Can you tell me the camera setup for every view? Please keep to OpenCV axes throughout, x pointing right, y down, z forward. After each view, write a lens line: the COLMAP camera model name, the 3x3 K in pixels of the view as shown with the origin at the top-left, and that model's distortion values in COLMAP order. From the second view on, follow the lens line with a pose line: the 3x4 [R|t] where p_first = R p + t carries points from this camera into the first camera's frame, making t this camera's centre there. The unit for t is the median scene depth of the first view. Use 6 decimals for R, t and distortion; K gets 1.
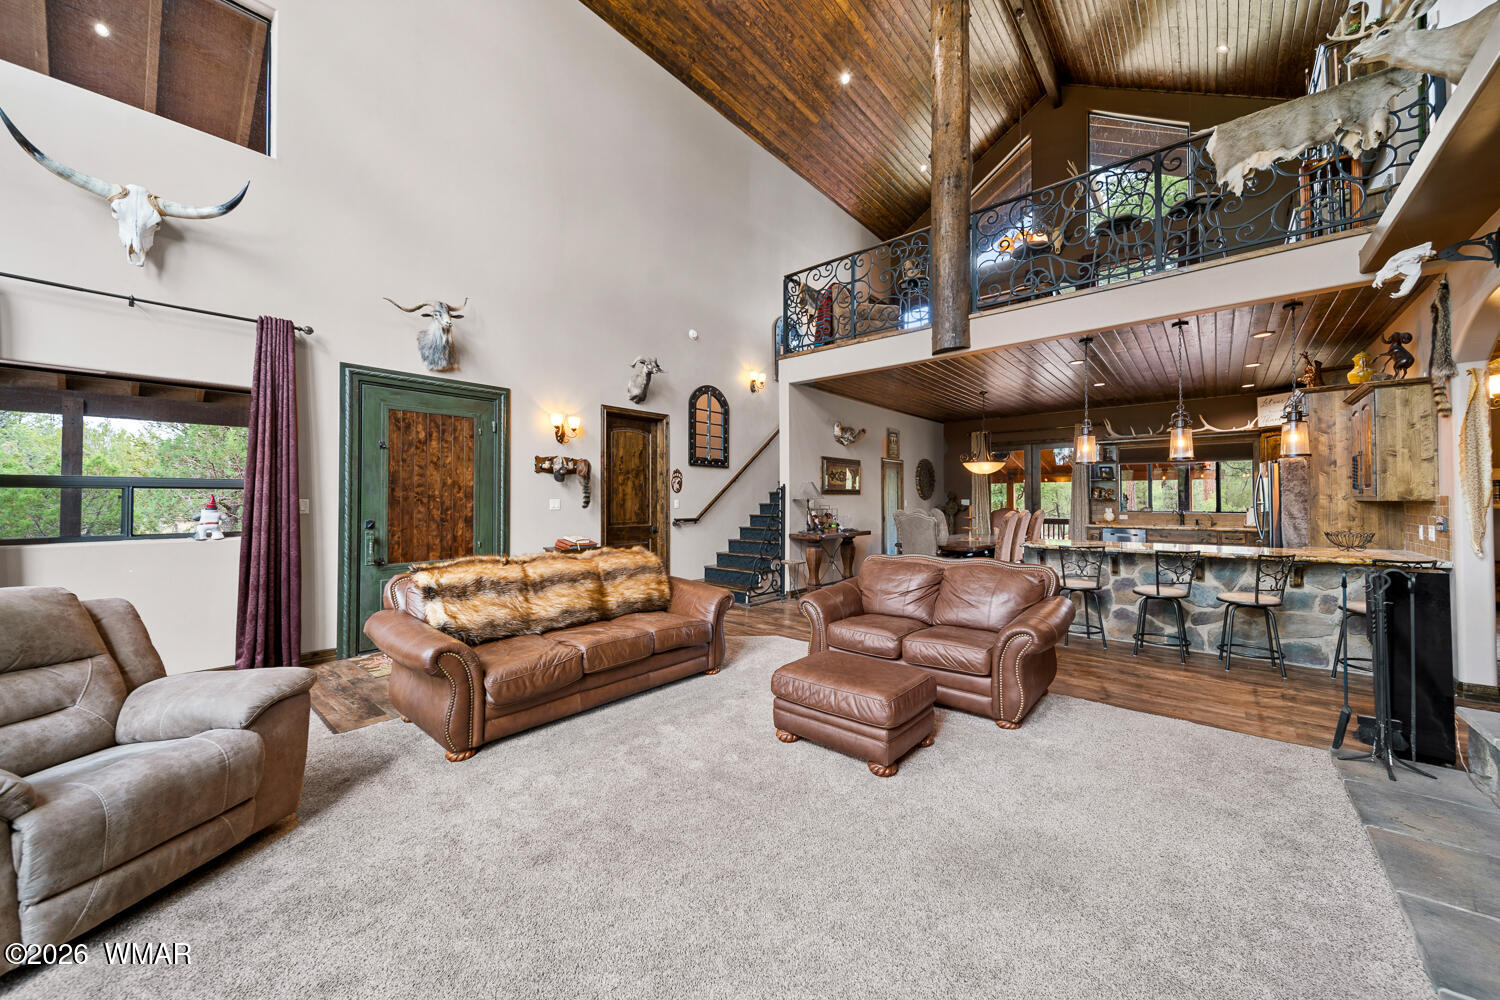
lens RADIAL K [[544.2, 0, 754.9], [0, 544.2, 491.9], [0, 0, 1]] dist [0.008603, -0.003059]
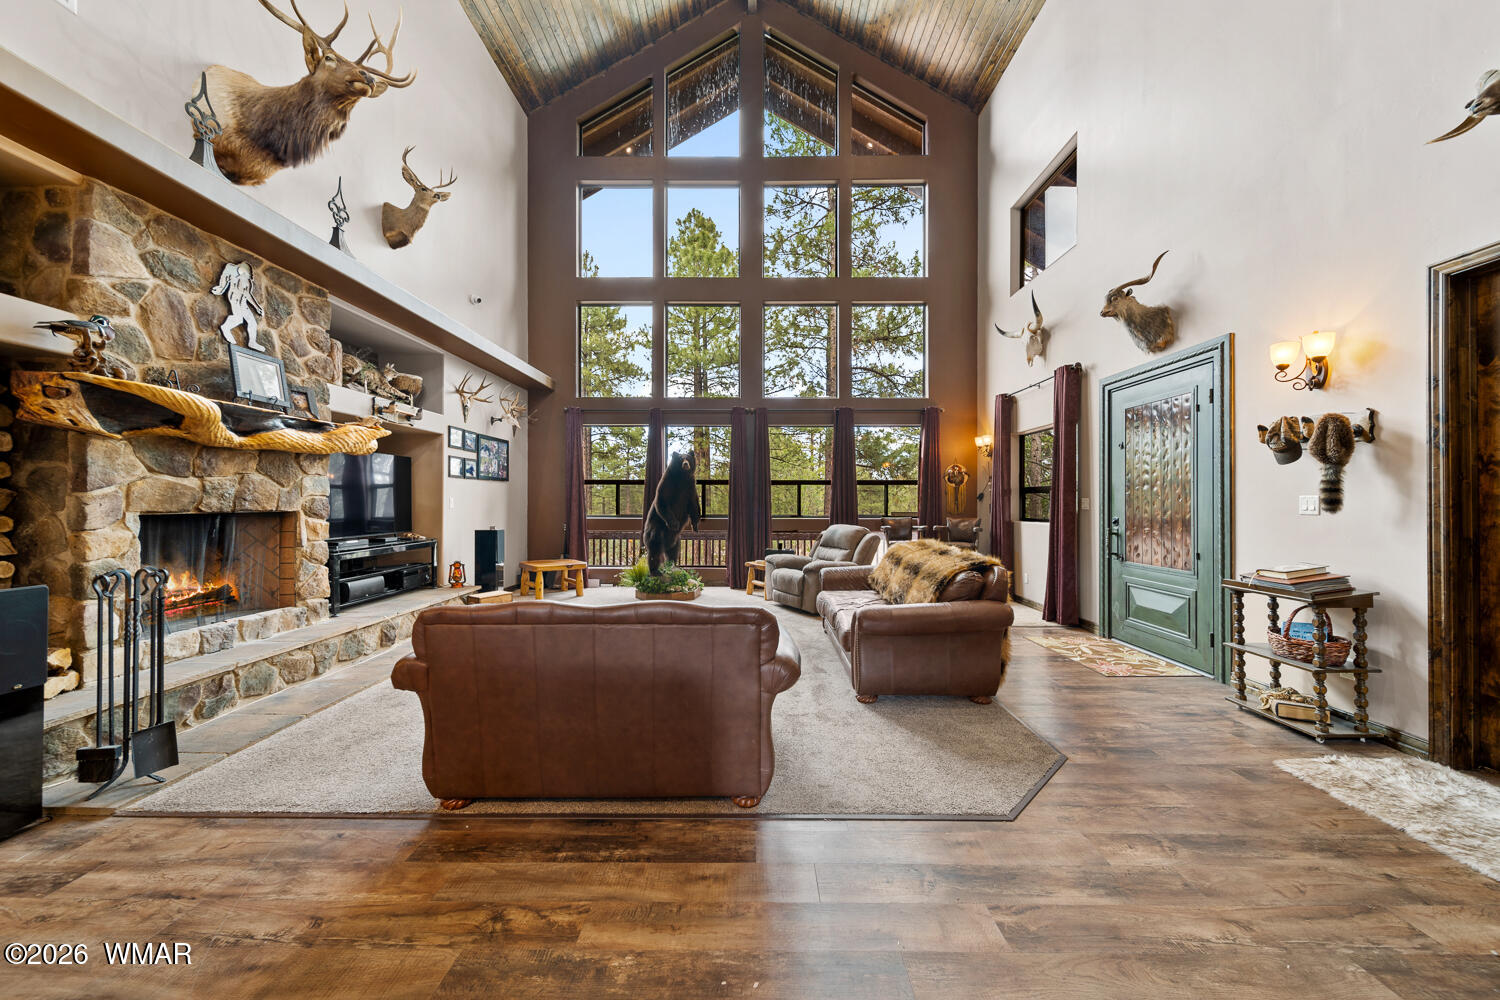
lens RADIAL K [[544.2, 0, 745.0], [0, 544.2, 497.2], [0, 0, 1]] dist [0.008603, -0.003059]
pose [[-0.763116, -0.006501, -0.646228, 0.342093], [0.007380, 0.999797, -0.018773, 0.017573], [0.646219, -0.019096, -0.762913, 0.860695]]
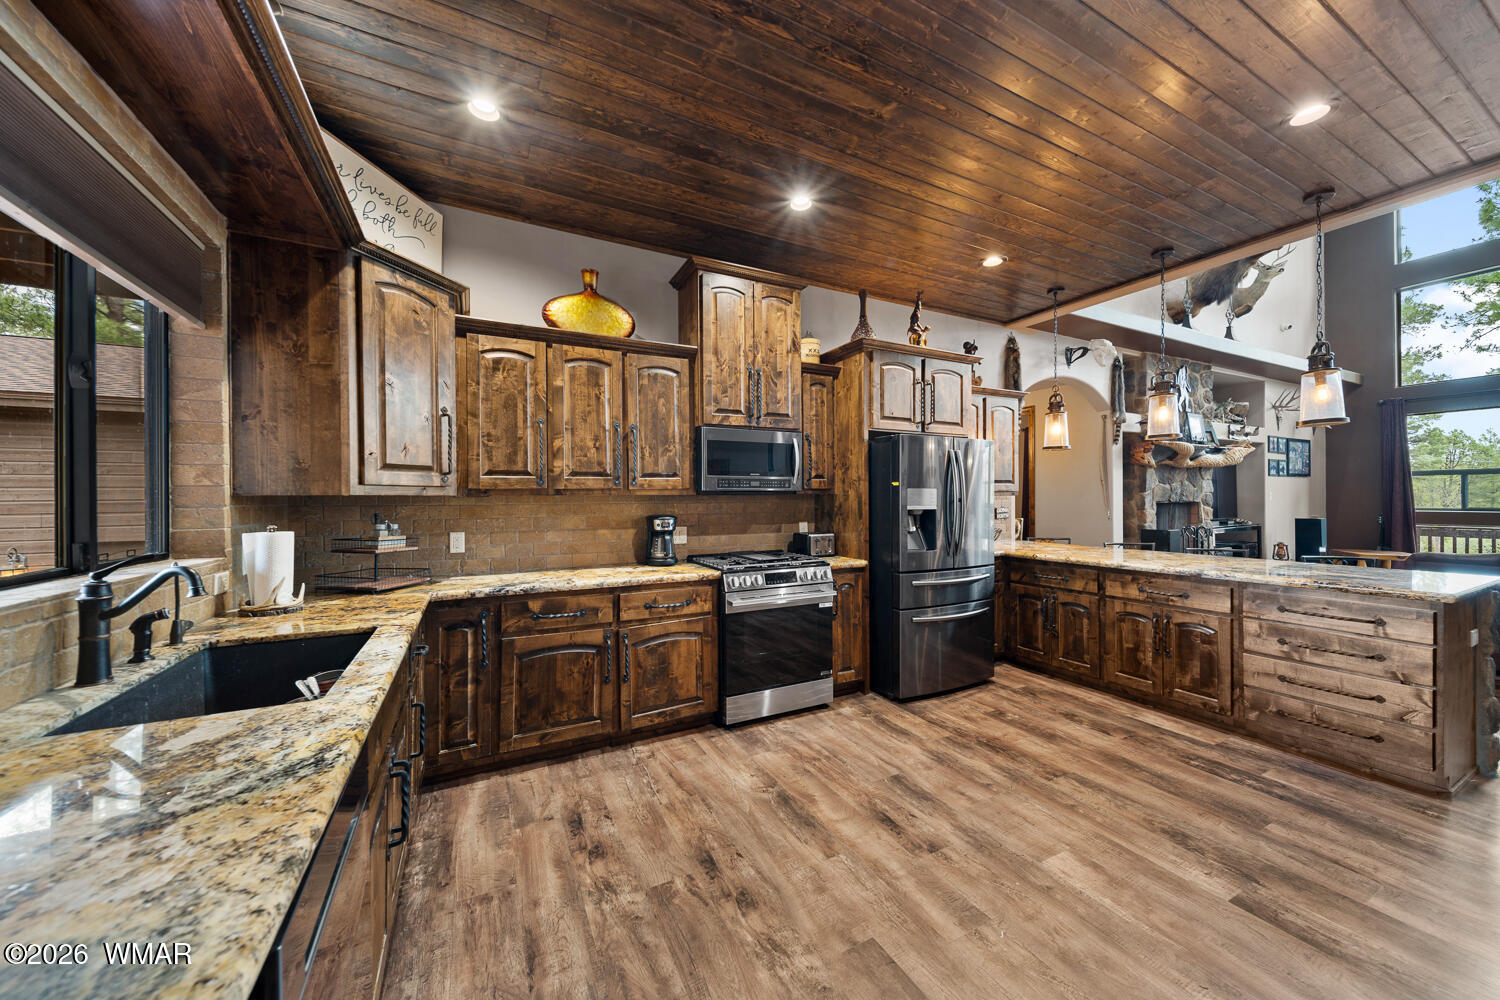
lens RADIAL K [[544.2, 0, 758.2], [0, 544.2, 502.0], [0, 0, 1]] dist [0.008603, -0.003059]
pose [[-0.935612, 0.007713, 0.352945, 0.699244], [0.005378, 0.999957, -0.007597, 0.021263], [-0.352988, -0.005210, -0.935613, 1.274927]]
